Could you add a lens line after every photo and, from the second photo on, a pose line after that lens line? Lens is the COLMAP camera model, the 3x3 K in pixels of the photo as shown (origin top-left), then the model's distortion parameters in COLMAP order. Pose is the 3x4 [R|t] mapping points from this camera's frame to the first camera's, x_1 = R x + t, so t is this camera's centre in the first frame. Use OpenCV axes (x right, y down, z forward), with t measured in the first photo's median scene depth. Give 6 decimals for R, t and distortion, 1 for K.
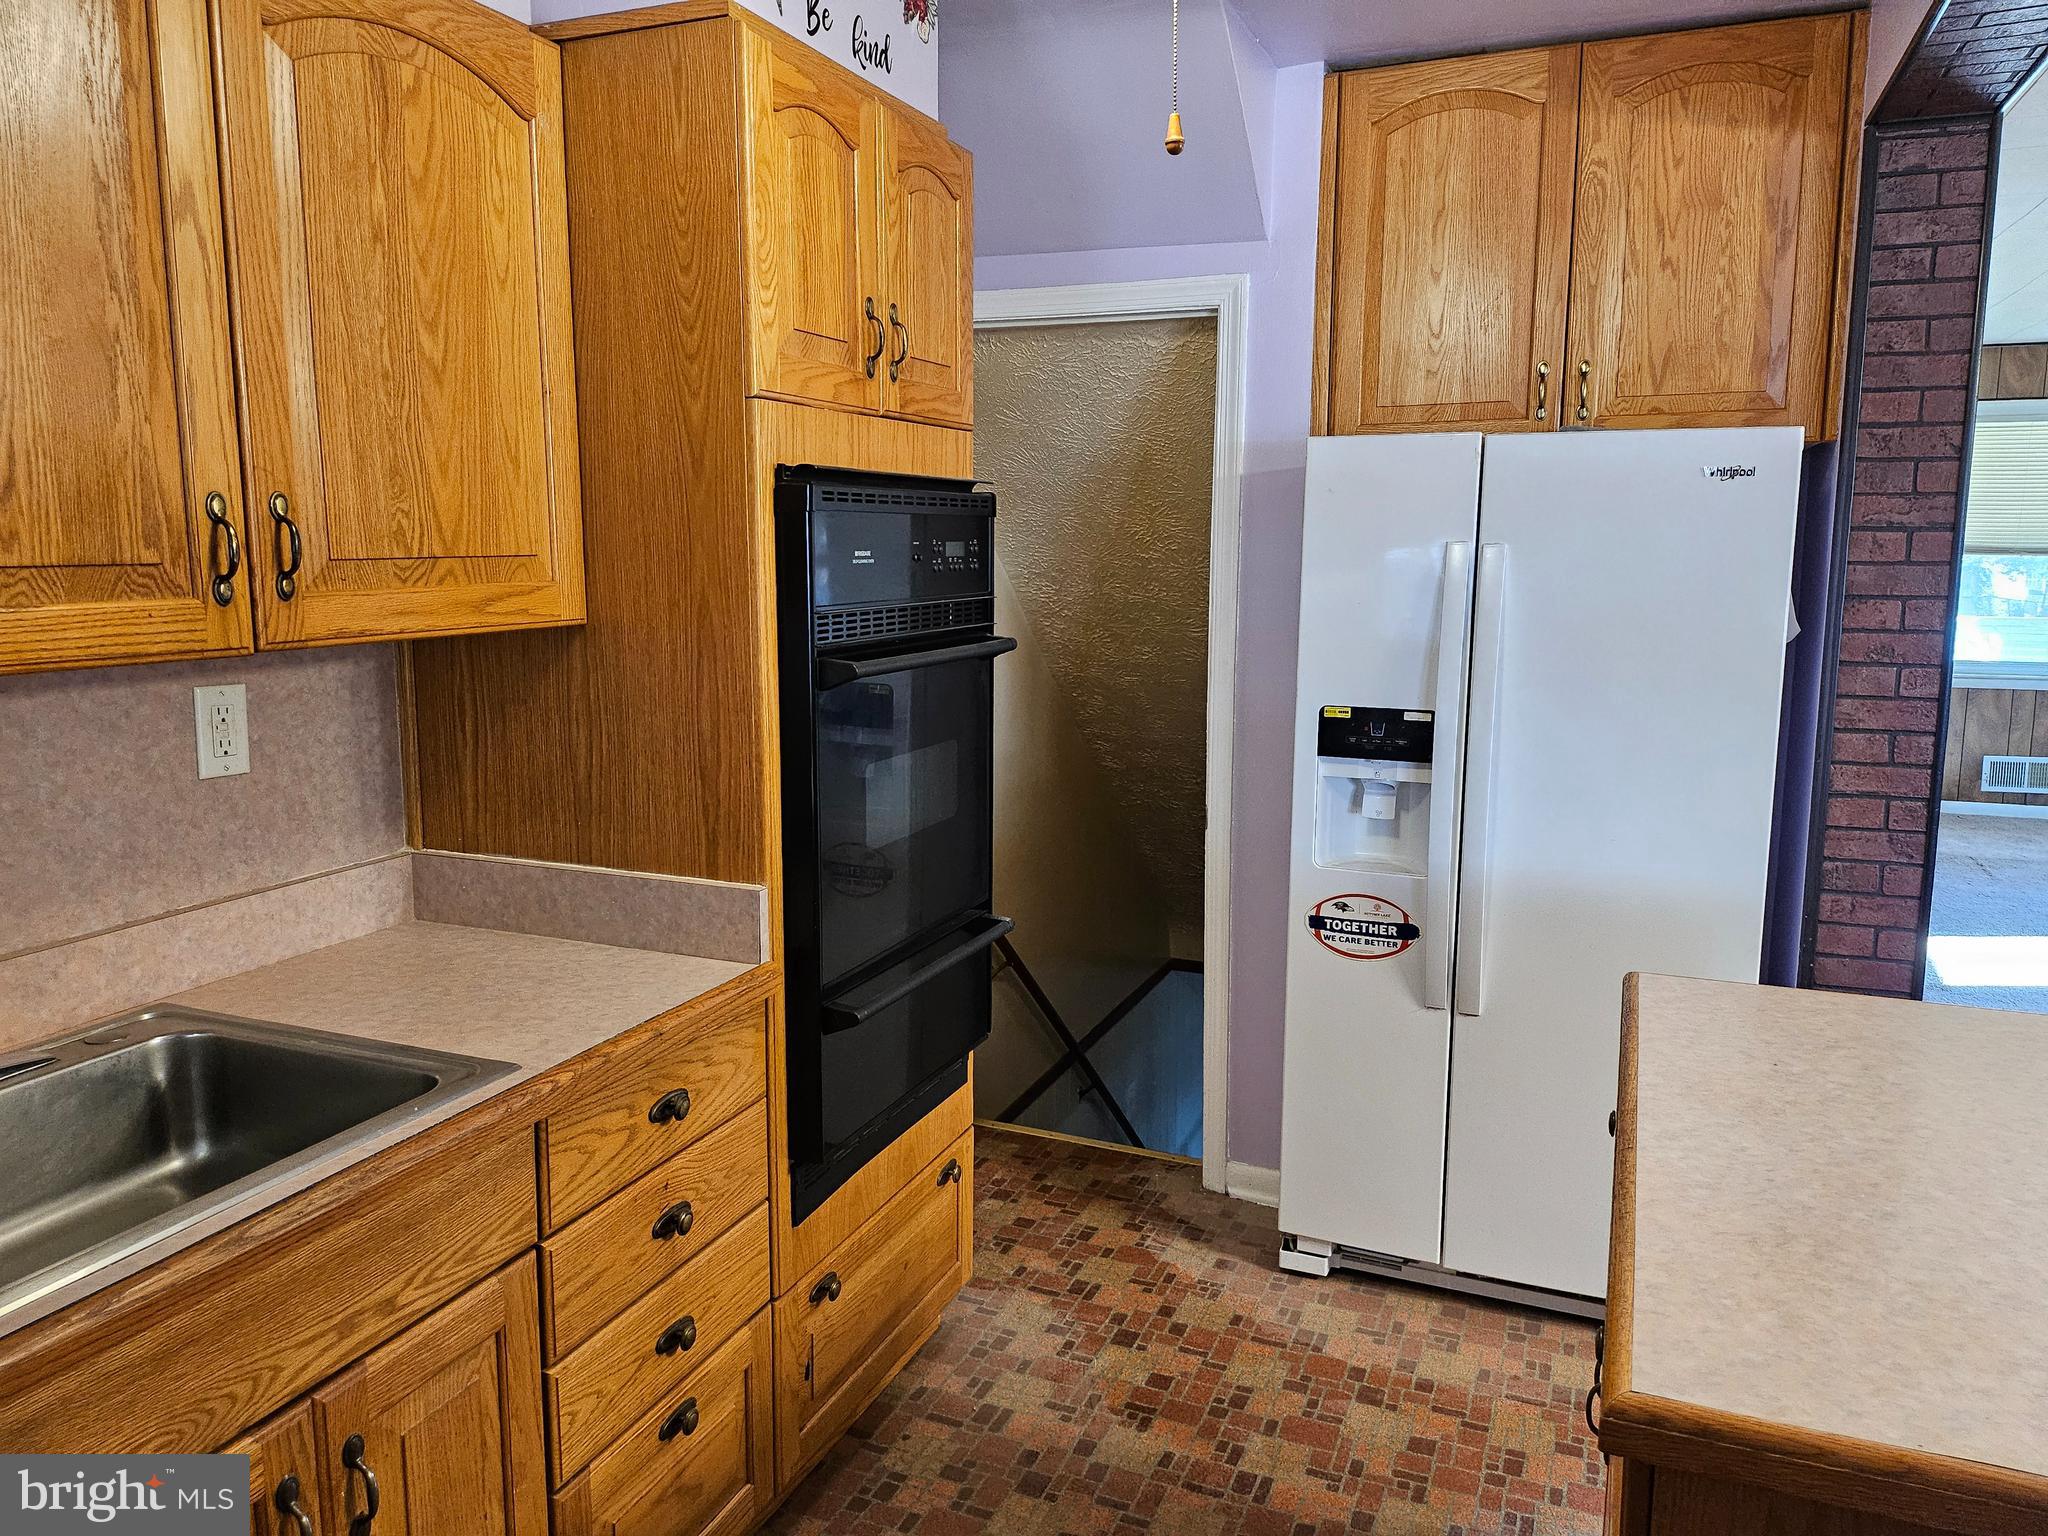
lens RADIAL K [[1427.4, 0, 1032.7], [0, 1427.4, 757.2], [0, 0, 1]] dist [0.092894, -0.113691]
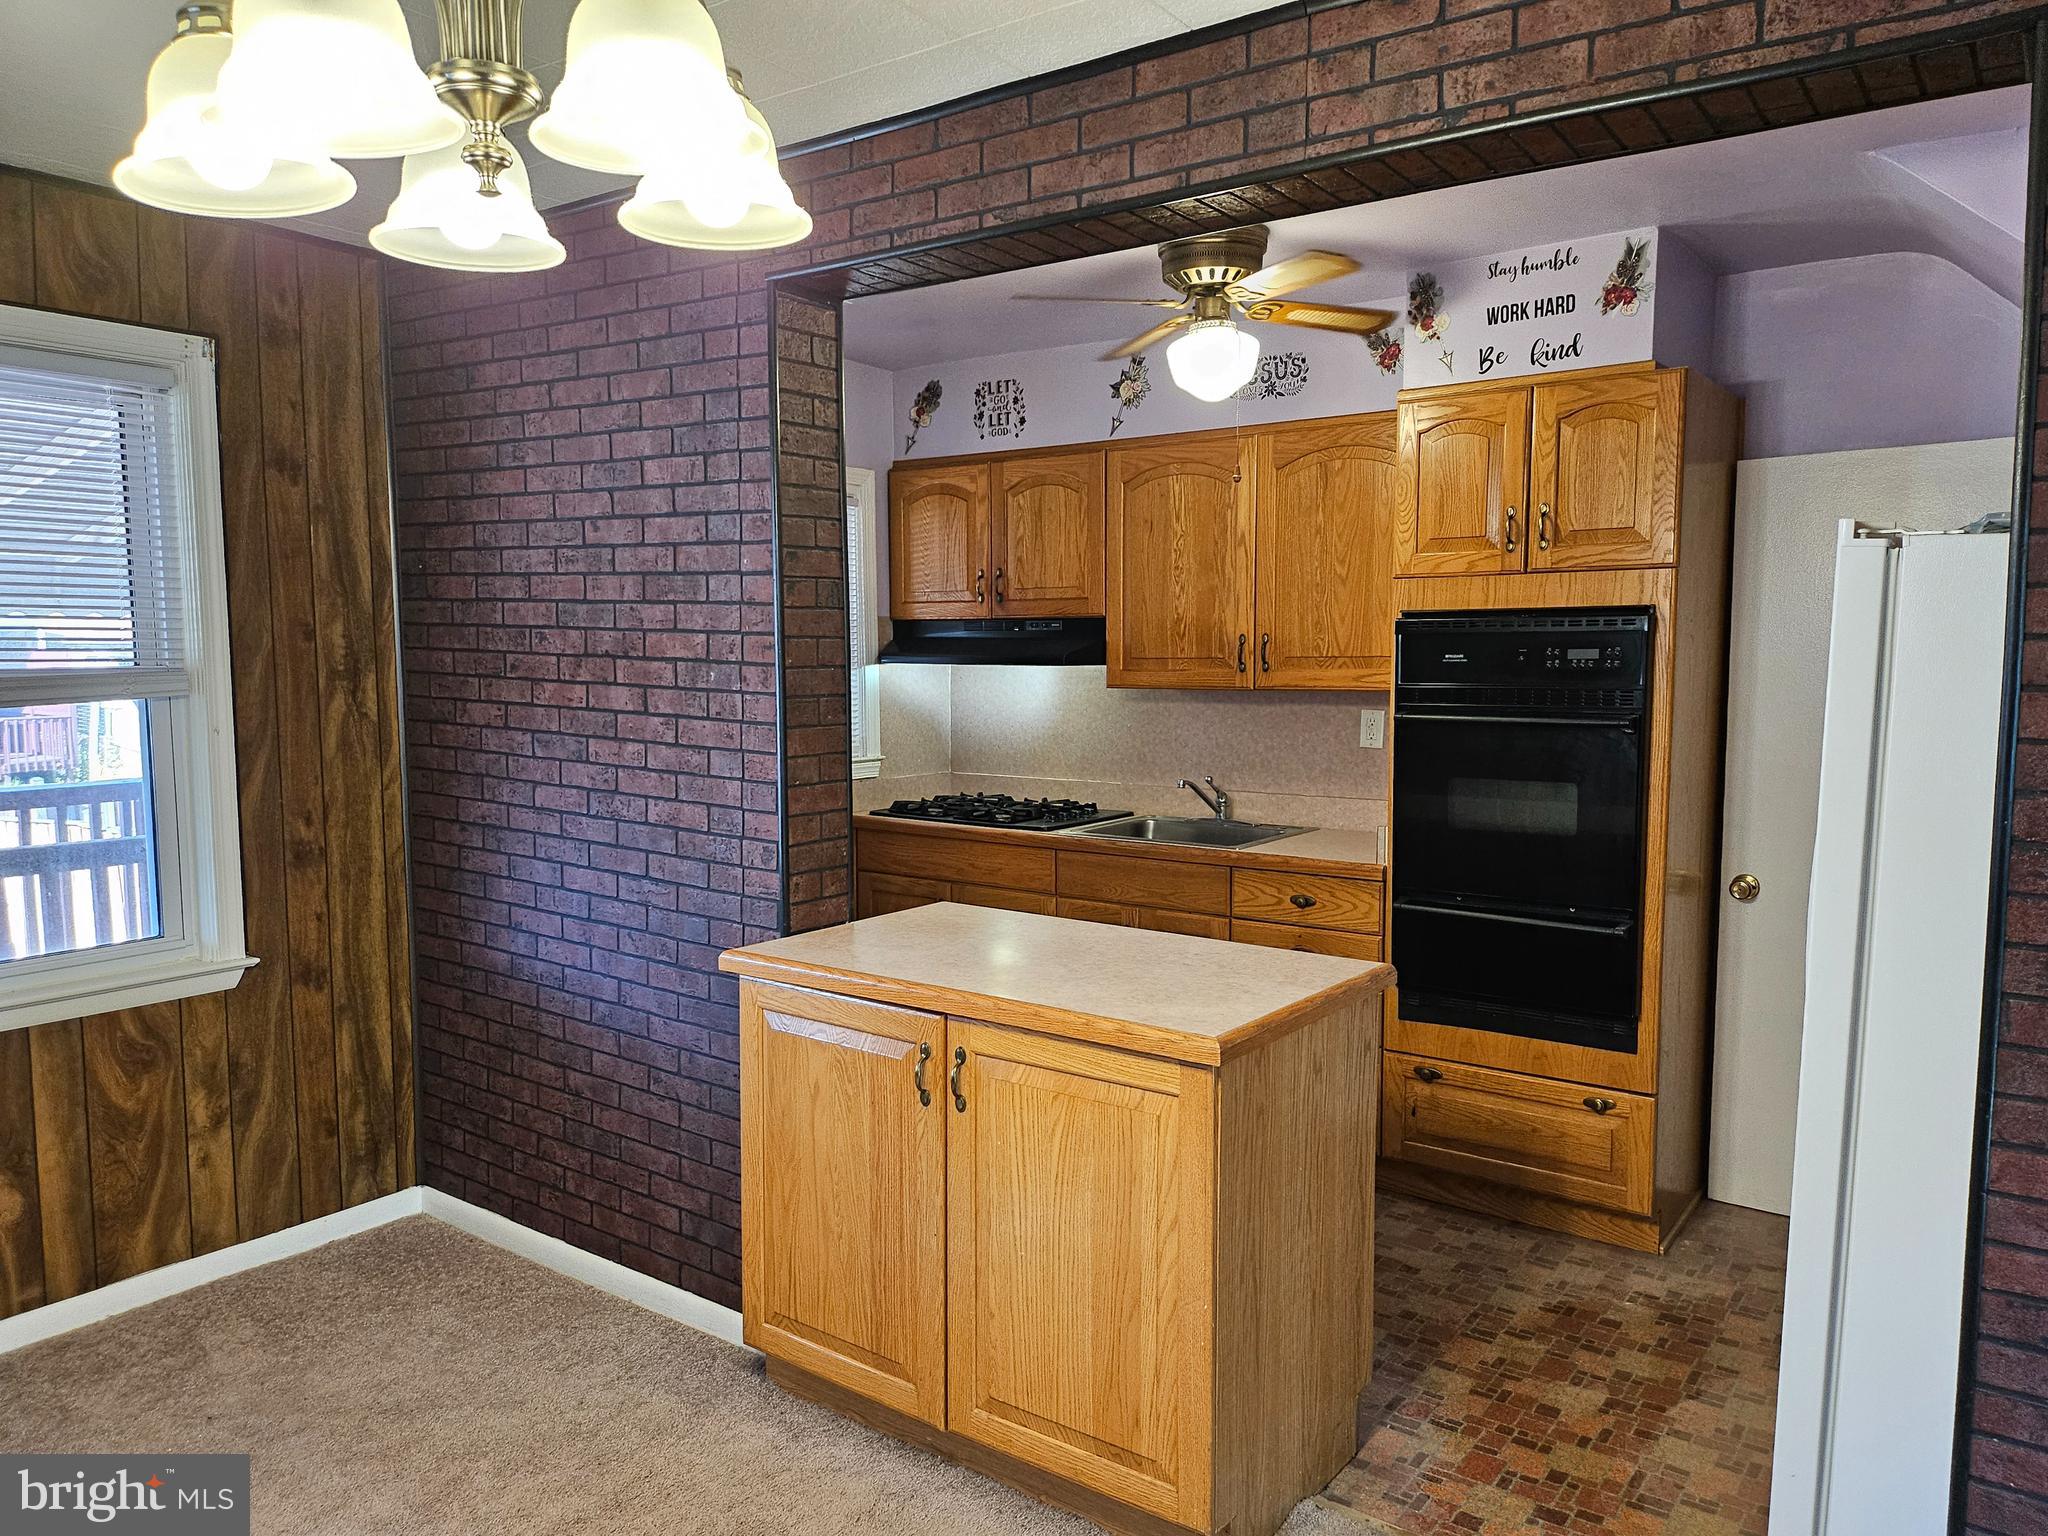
lens RADIAL K [[1459.0, 0, 994.4], [0, 1459.0, 781.8], [0, 0, 1]] dist [0.056701, -0.001186]
pose [[-0.247469, 0.090243, -0.964684, 2.070060], [-0.140691, 0.981753, 0.127931, -0.165364], [0.958627, 0.167381, -0.230257, 1.048706]]
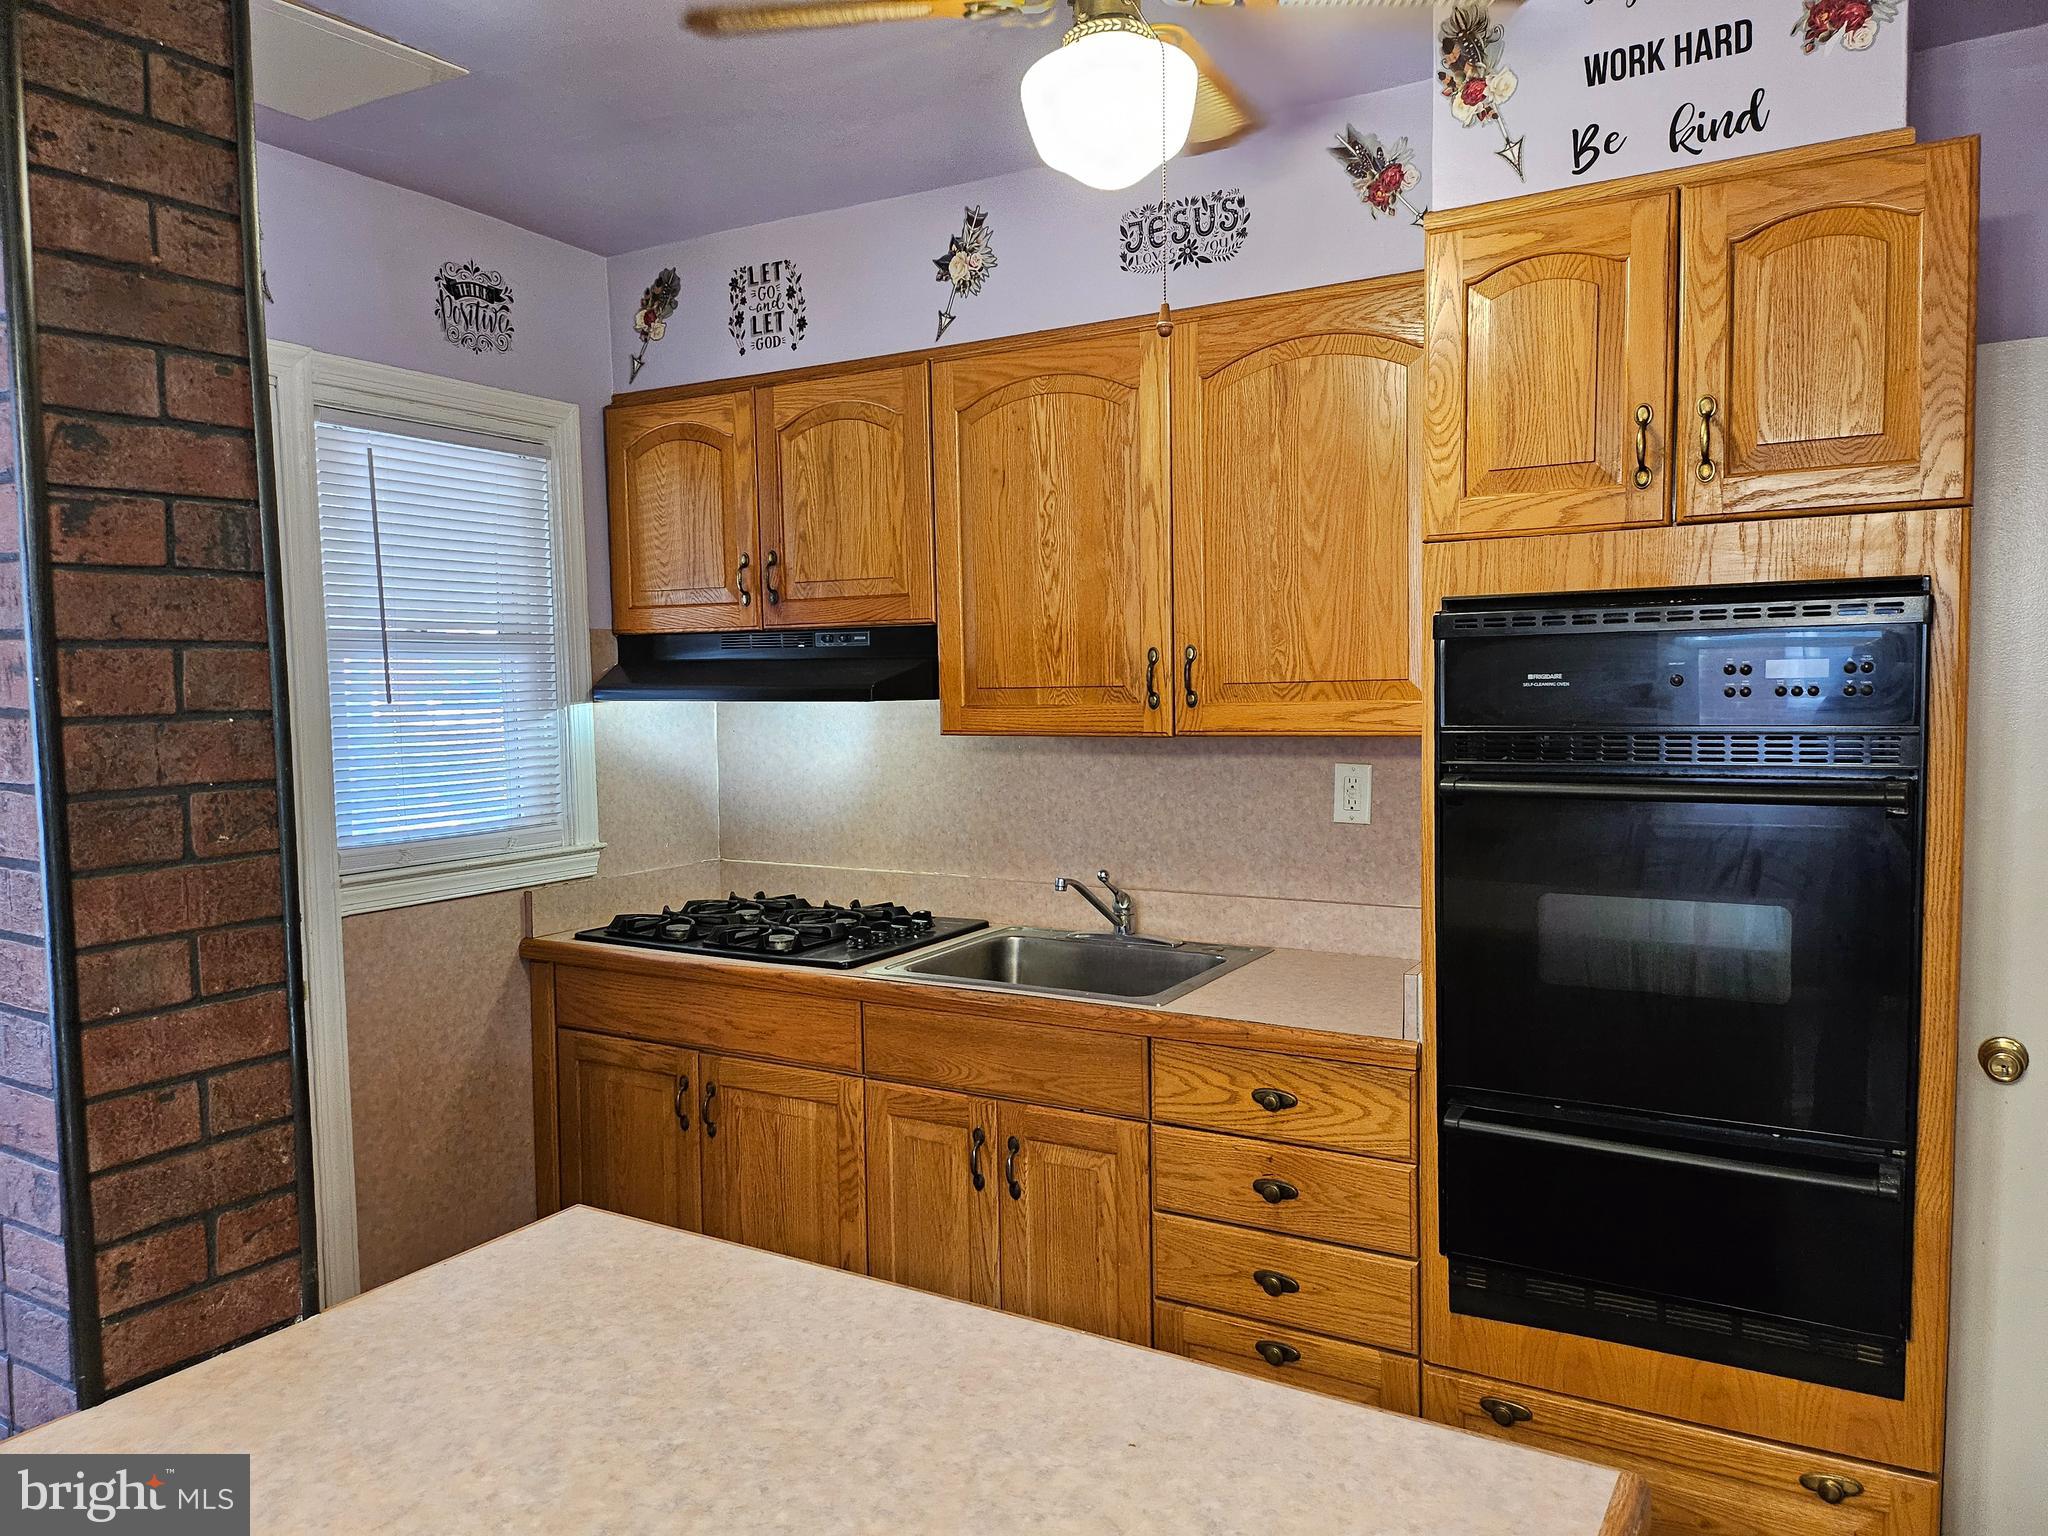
lens RADIAL K [[1441.7, 0, 1024.1], [0, 1441.7, 778.2], [0, 0, 1]] dist [0.054745, -0.061359]
pose [[-0.136680, 0.071210, -0.988052, 1.070678], [-0.131337, 0.987305, 0.089325, -0.134430], [0.981870, 0.141977, -0.125592, 0.914773]]
